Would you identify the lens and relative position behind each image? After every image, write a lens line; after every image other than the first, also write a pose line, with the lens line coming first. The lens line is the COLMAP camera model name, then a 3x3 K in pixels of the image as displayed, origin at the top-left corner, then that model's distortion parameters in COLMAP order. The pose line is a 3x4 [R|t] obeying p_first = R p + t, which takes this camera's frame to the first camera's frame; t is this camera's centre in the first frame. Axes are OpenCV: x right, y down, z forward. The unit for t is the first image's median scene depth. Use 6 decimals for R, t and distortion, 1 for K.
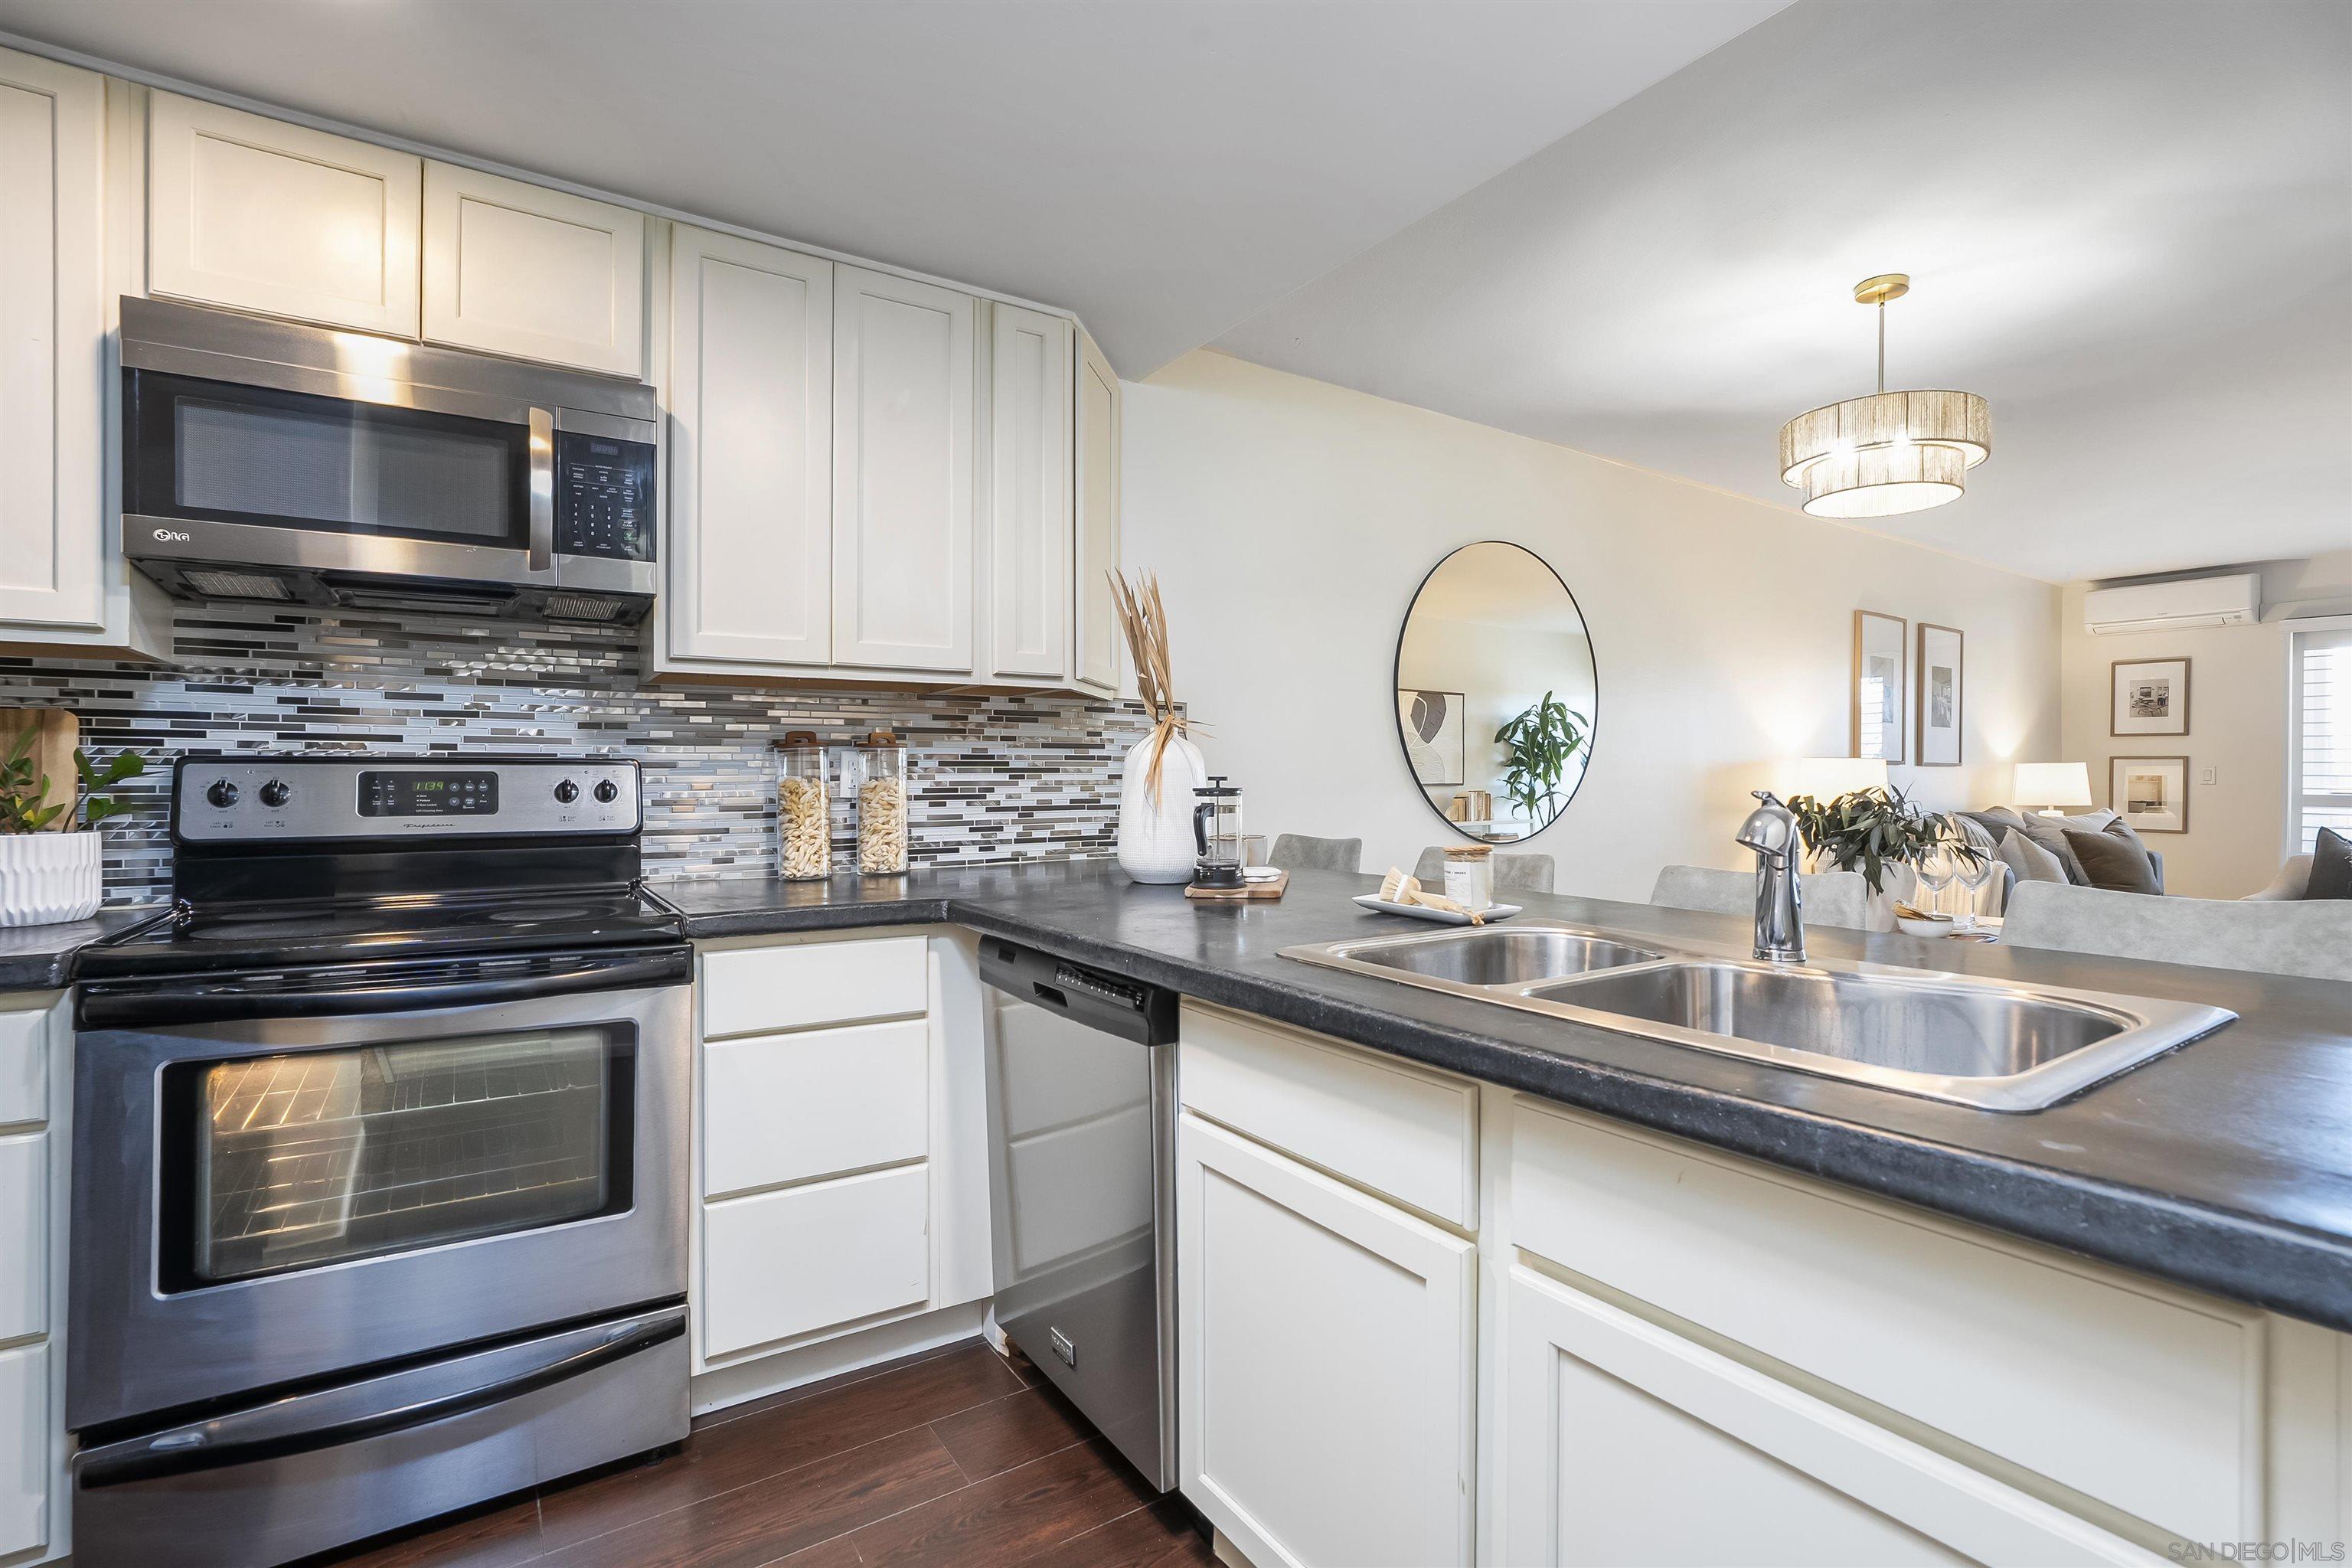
lens RADIAL K [[1106.2, 0, 1164.6], [0, 1106.2, 771.7], [0, 0, 1]] dist [-0.037529, 0.011442]
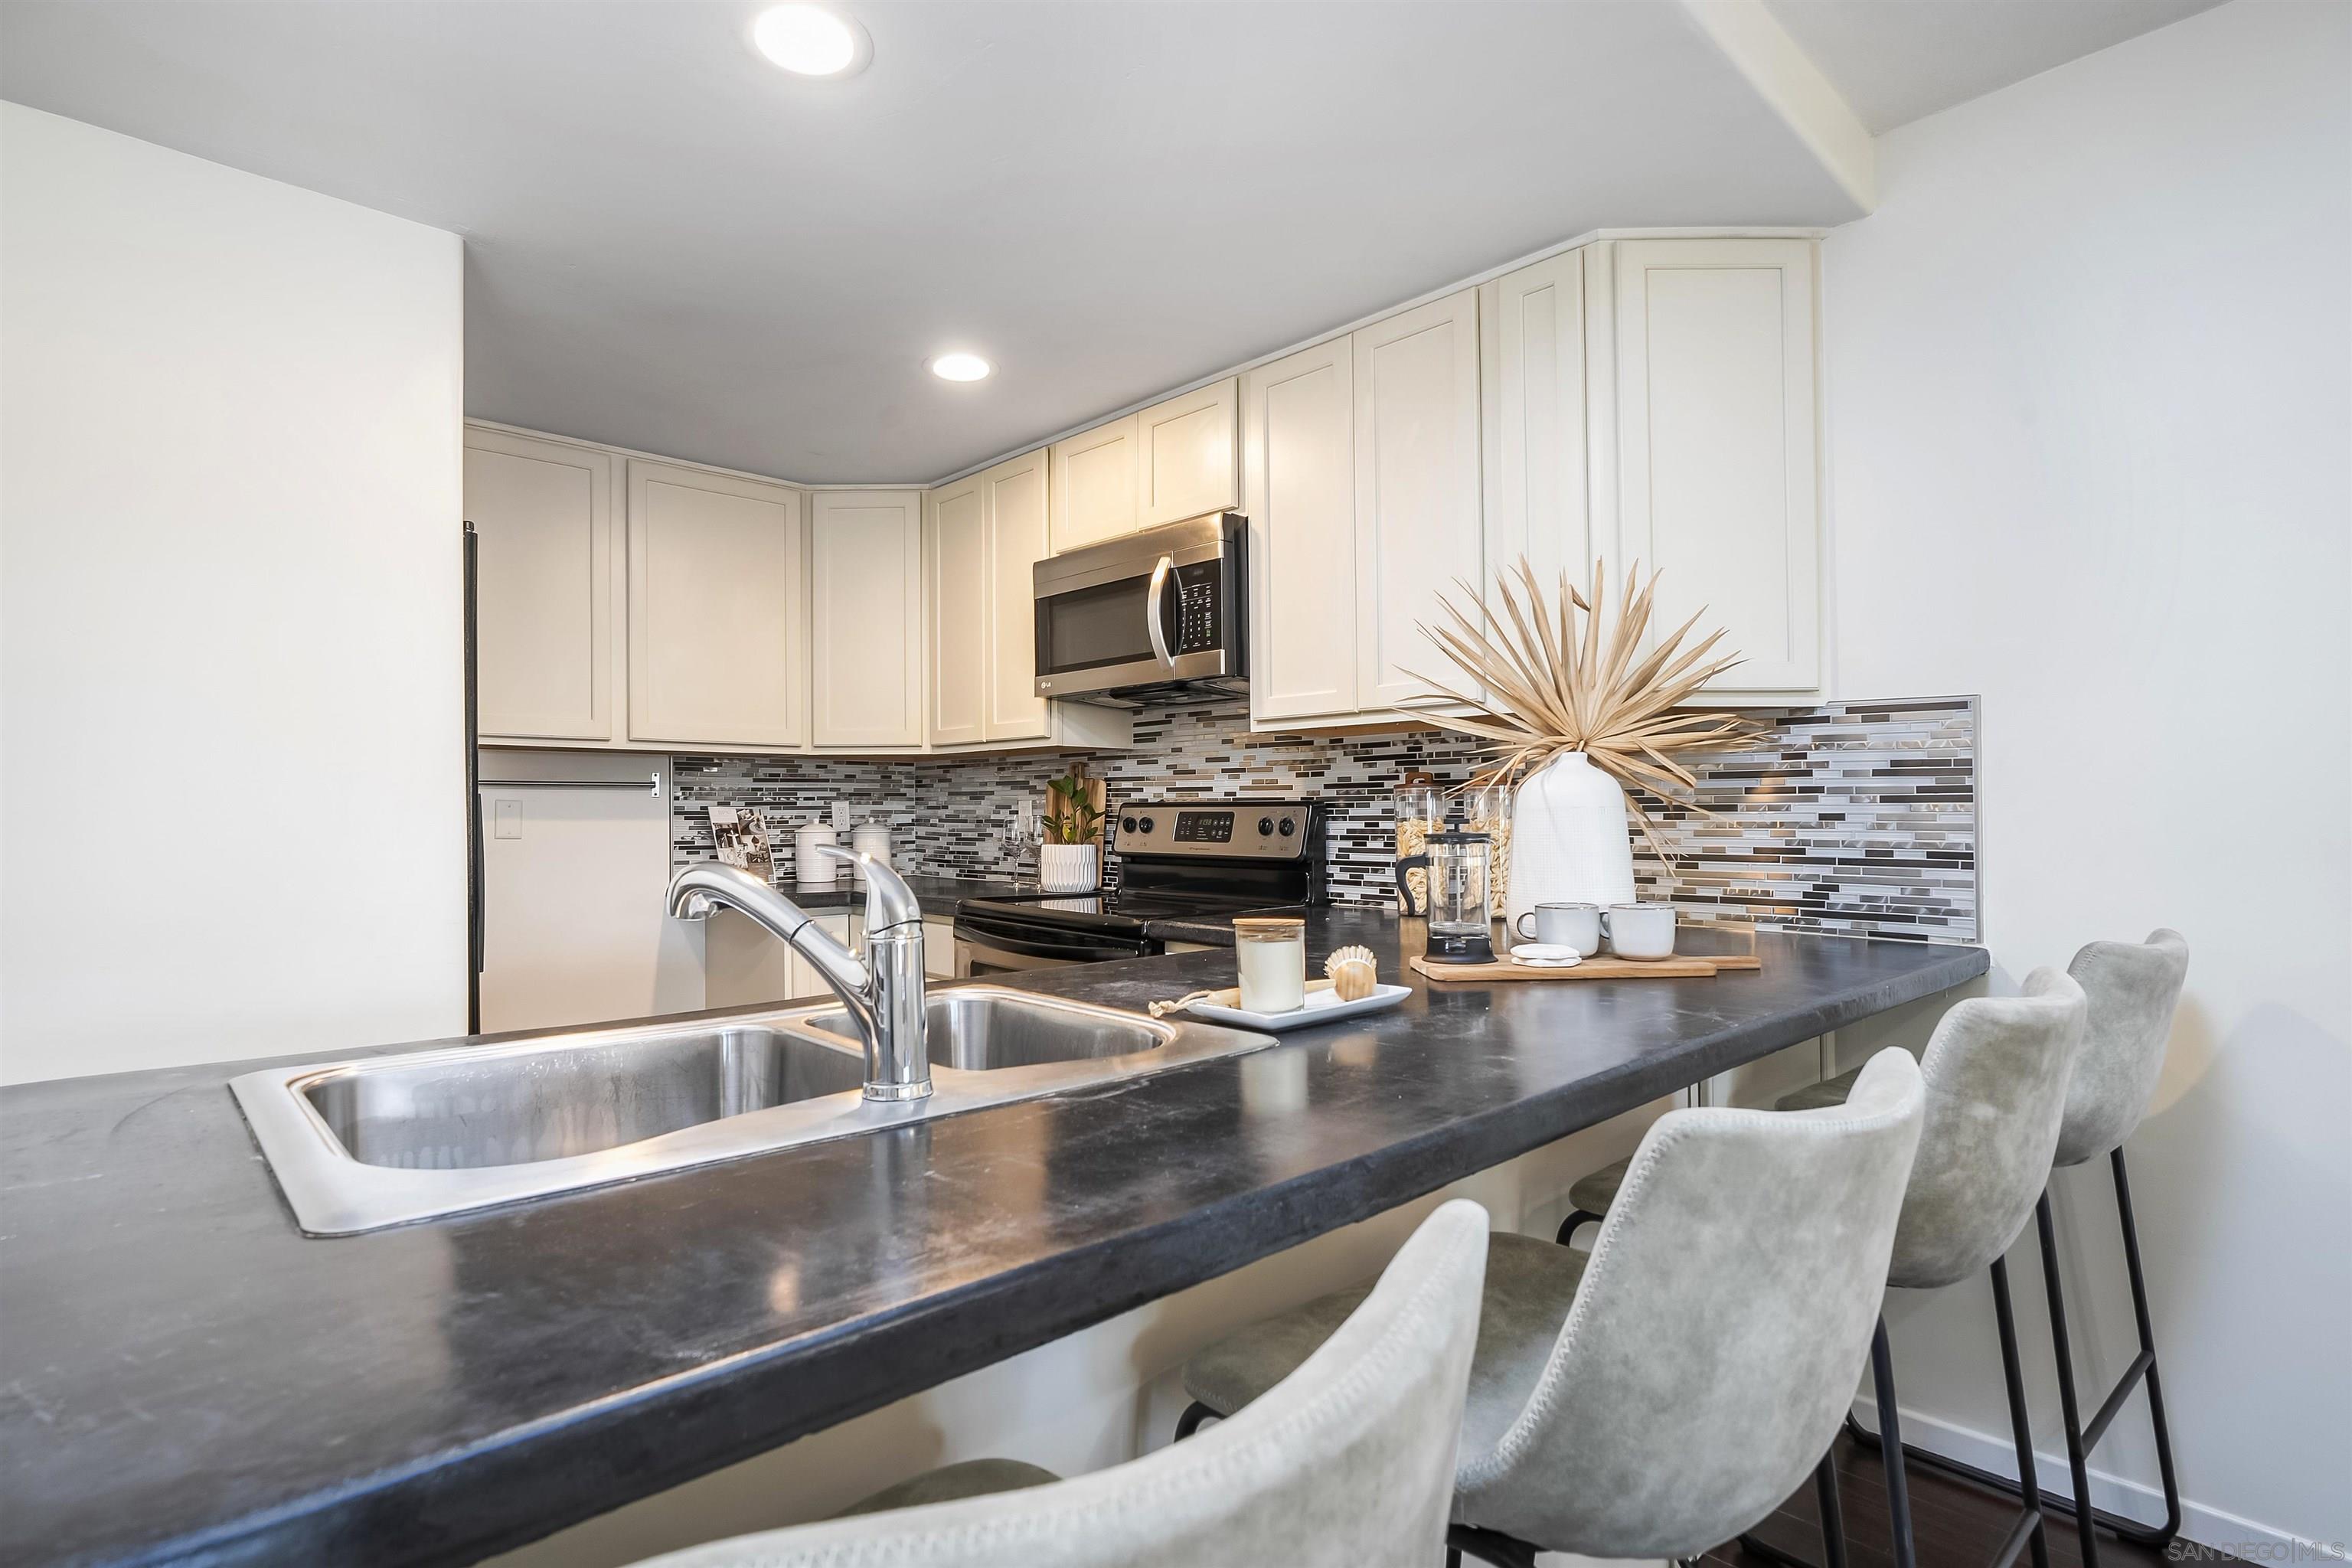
lens RADIAL K [[1191.8, 0, 1177.4], [0, 1191.8, 798.8], [0, 0, 1]] dist [-0.004330, -0.000251]
pose [[0.164601, -0.008589, -0.986323, 0.652188], [0.006860, 0.999948, -0.007563, -0.004153], [0.986336, -0.005521, 0.164651, 0.514841]]
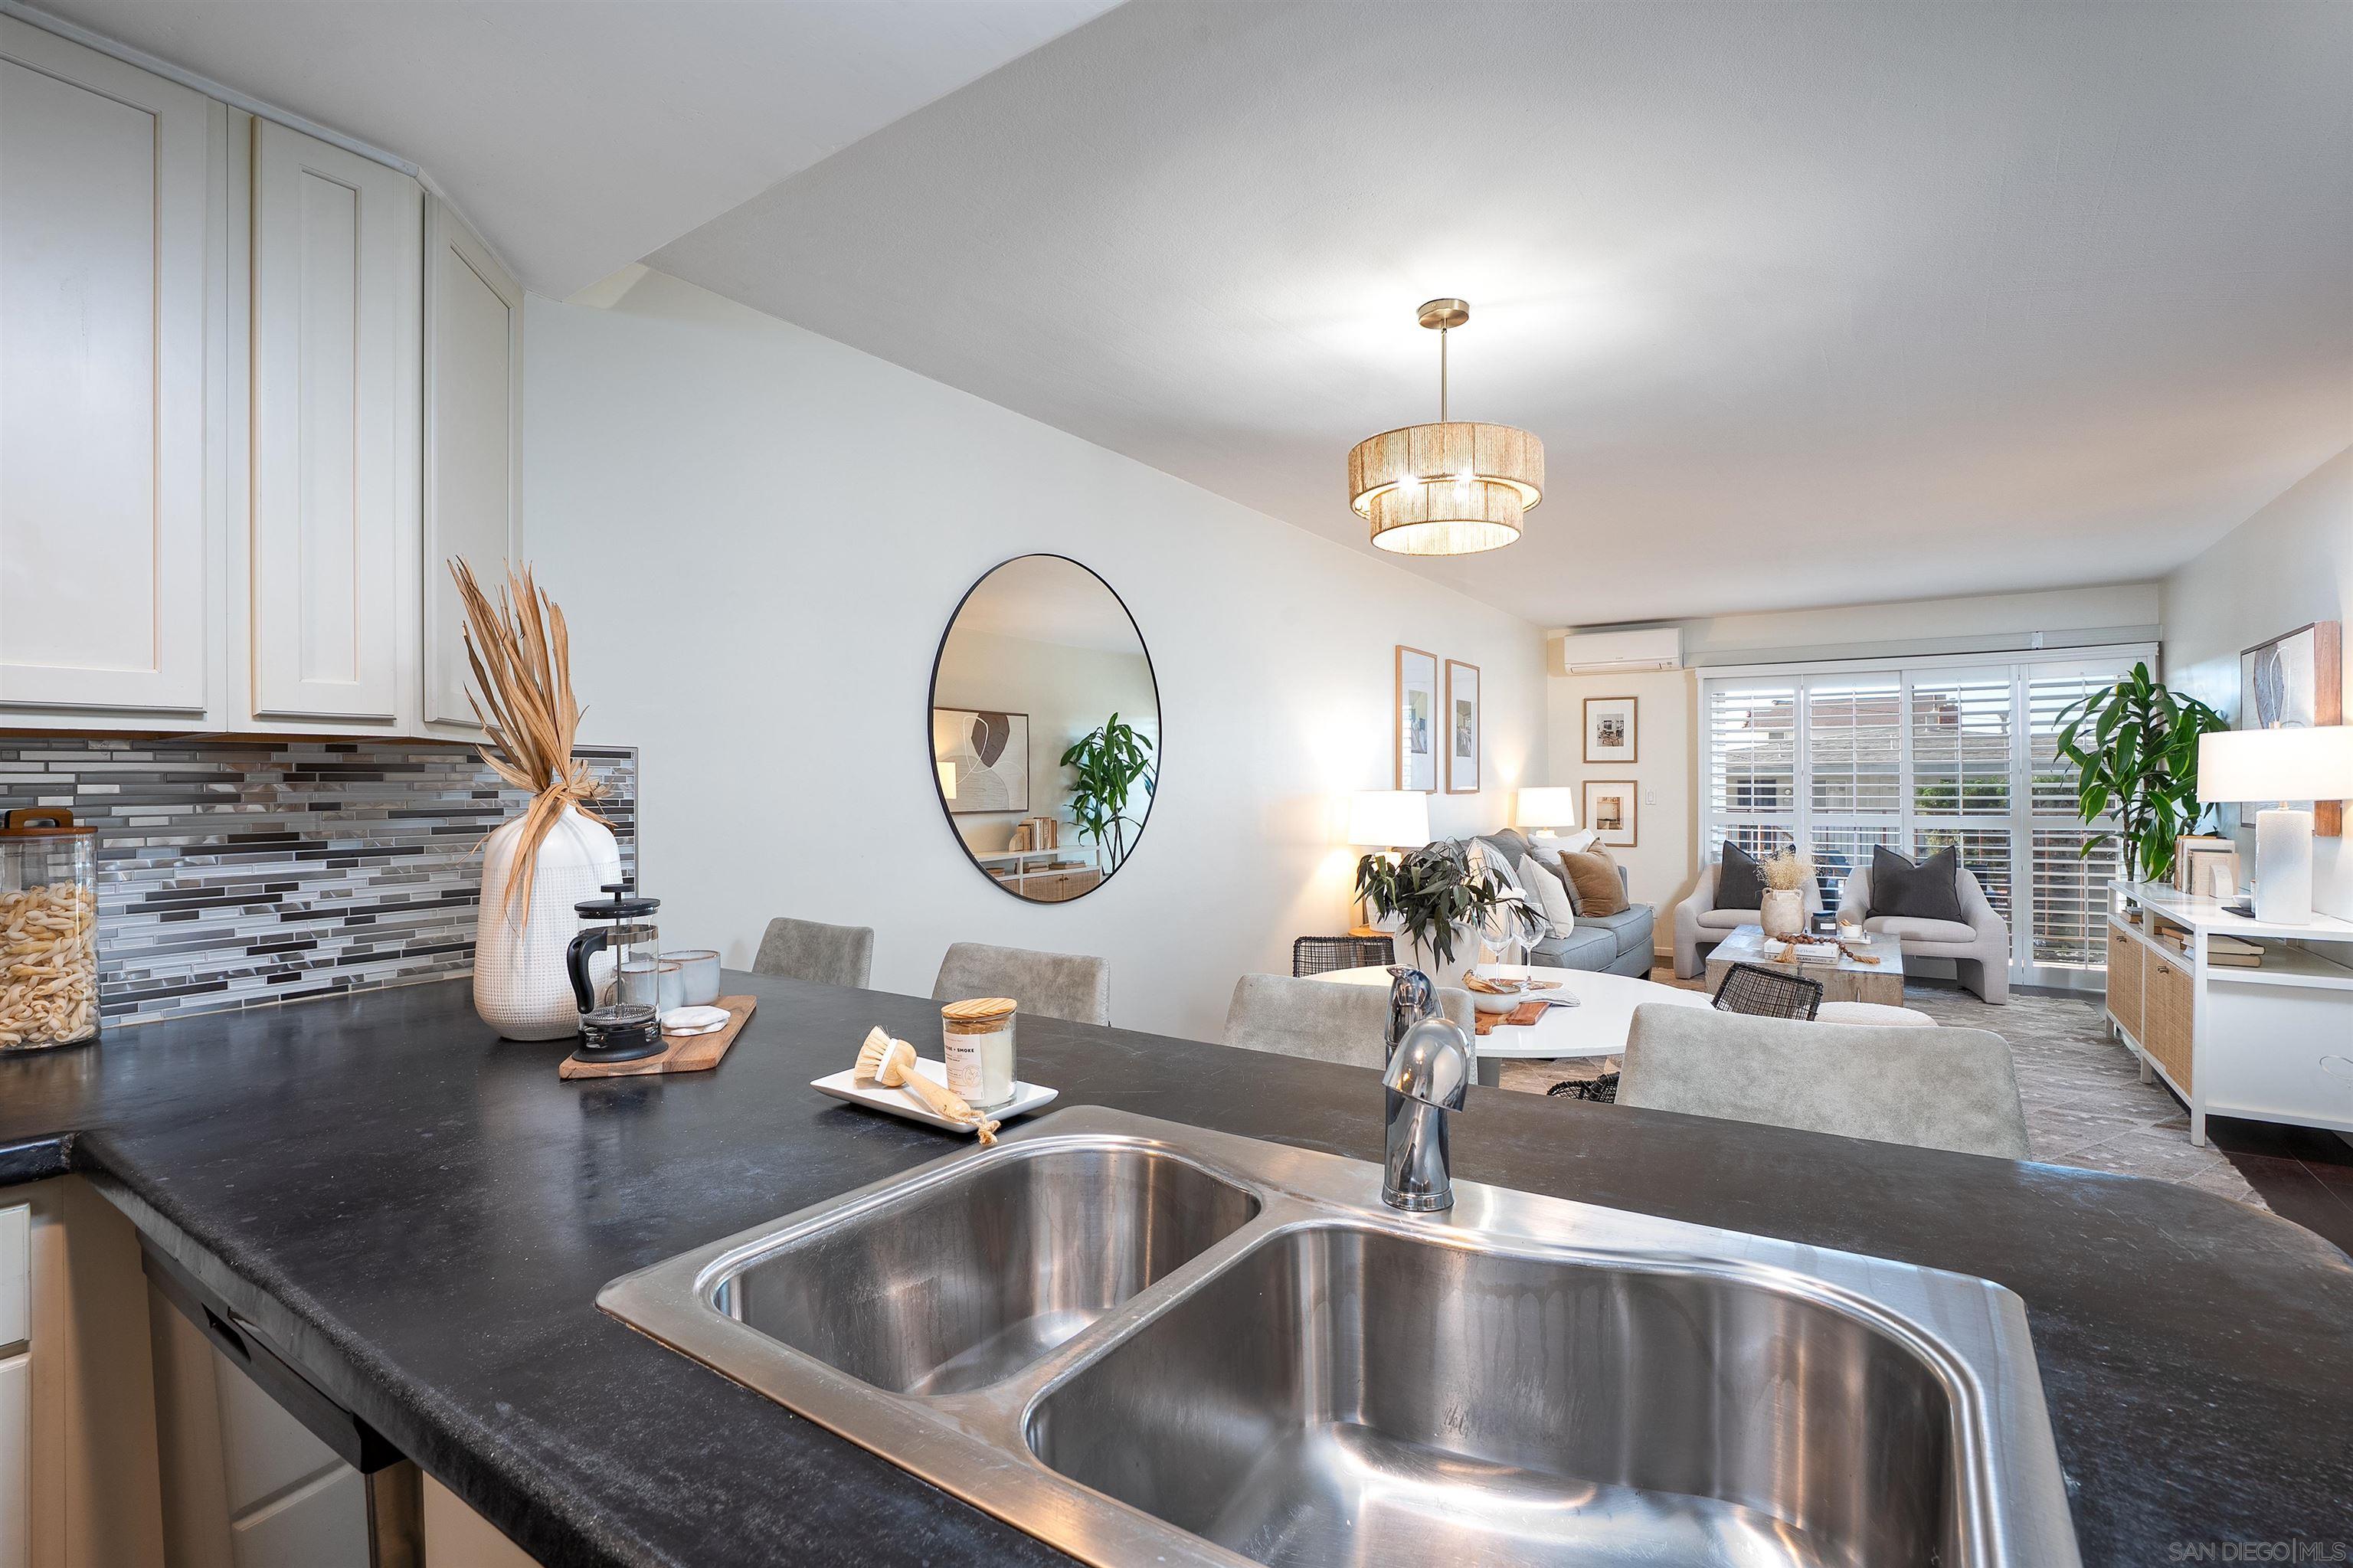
lens RADIAL K [[1106.7, 0, 1182.4], [0, 1106.7, 792.2], [0, 0, 1]] dist [-0.037529, 0.011442]
pose [[0.923562, -0.010687, 0.383301, 0.083311], [0.006618, 0.999907, 0.011932, -0.043219], [-0.383393, -0.008484, 0.923546, 0.208148]]
